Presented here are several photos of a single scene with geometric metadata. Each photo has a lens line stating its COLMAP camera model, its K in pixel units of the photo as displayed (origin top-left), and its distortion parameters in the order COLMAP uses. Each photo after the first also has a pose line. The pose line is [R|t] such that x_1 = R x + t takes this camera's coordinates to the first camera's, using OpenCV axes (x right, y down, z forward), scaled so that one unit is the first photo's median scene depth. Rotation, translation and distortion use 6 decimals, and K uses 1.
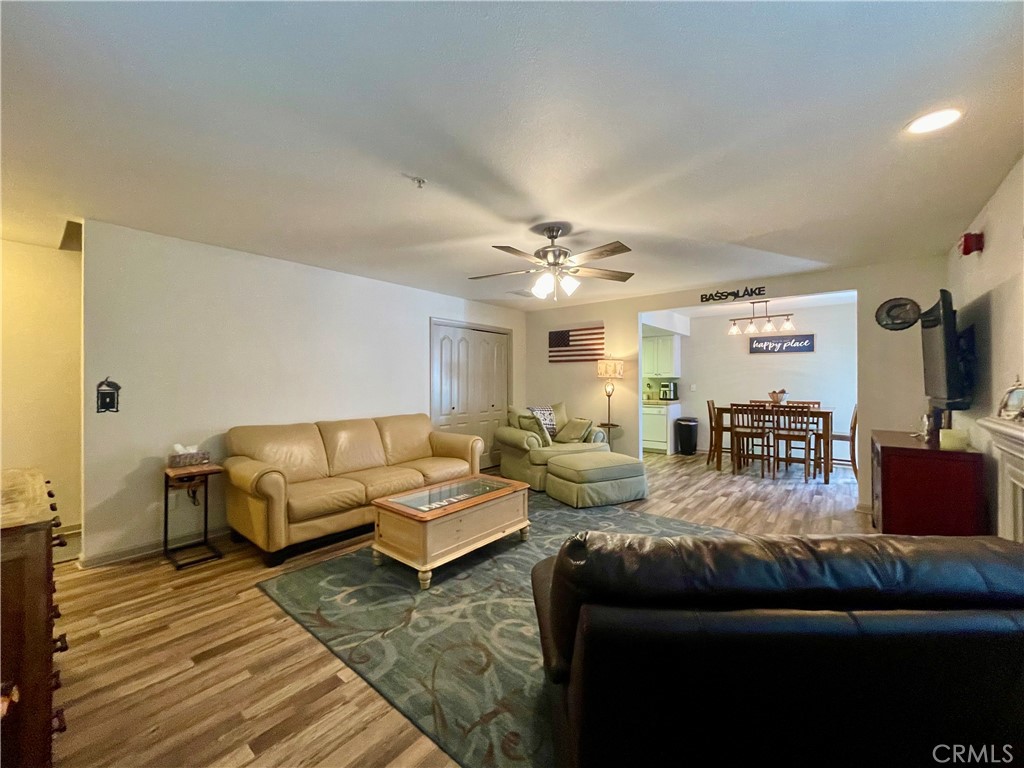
lens RADIAL K [[414.6, 0, 508.4], [0, 414.6, 379.0], [0, 0, 1]] dist [-0.000374, 0.000719]
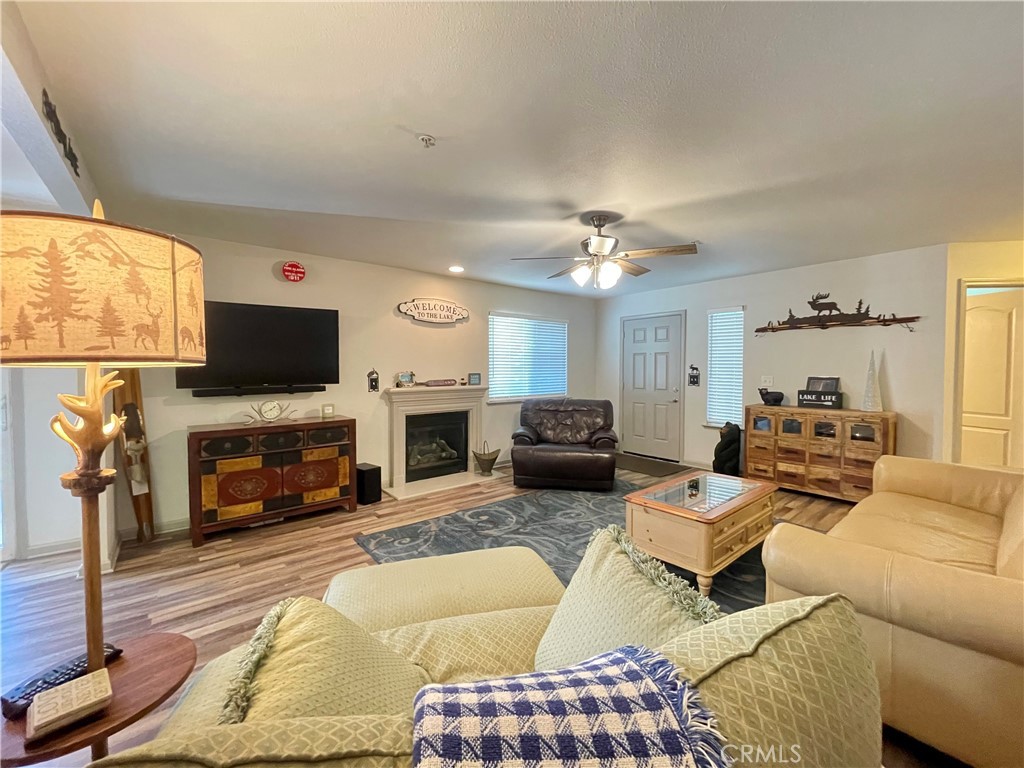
lens RADIAL K [[414.6, 0, 512.7], [0, 414.6, 381.1], [0, 0, 1]] dist [-0.000374, 0.000719]
pose [[-0.984945, -0.002553, 0.172847, 0.090075], [0.001572, 0.999717, 0.023726, 0.001861], [-0.172859, 0.023641, -0.984663, 1.314077]]
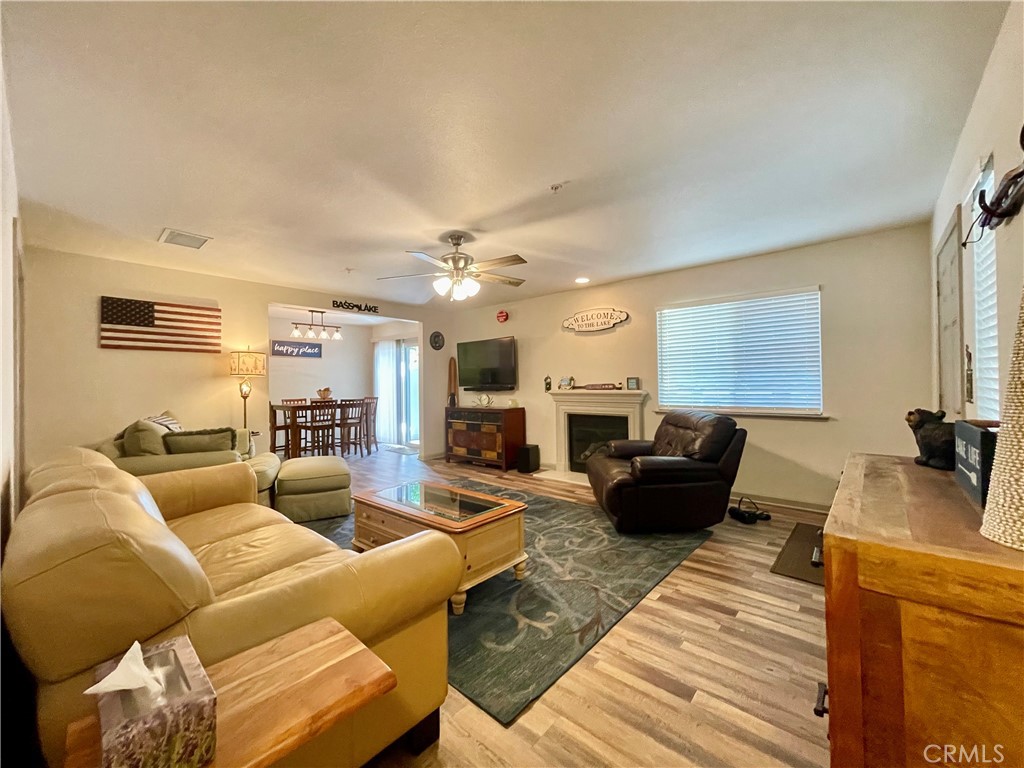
lens RADIAL K [[414.6, 0, 506.1], [0, 414.6, 383.6], [0, 0, 1]] dist [-0.000374, 0.000719]
pose [[0.021007, -0.000003, 0.999779, -0.651516], [0.006771, 0.999977, -0.000139, 0.020437], [-0.999756, 0.006773, 0.021007, 0.550801]]
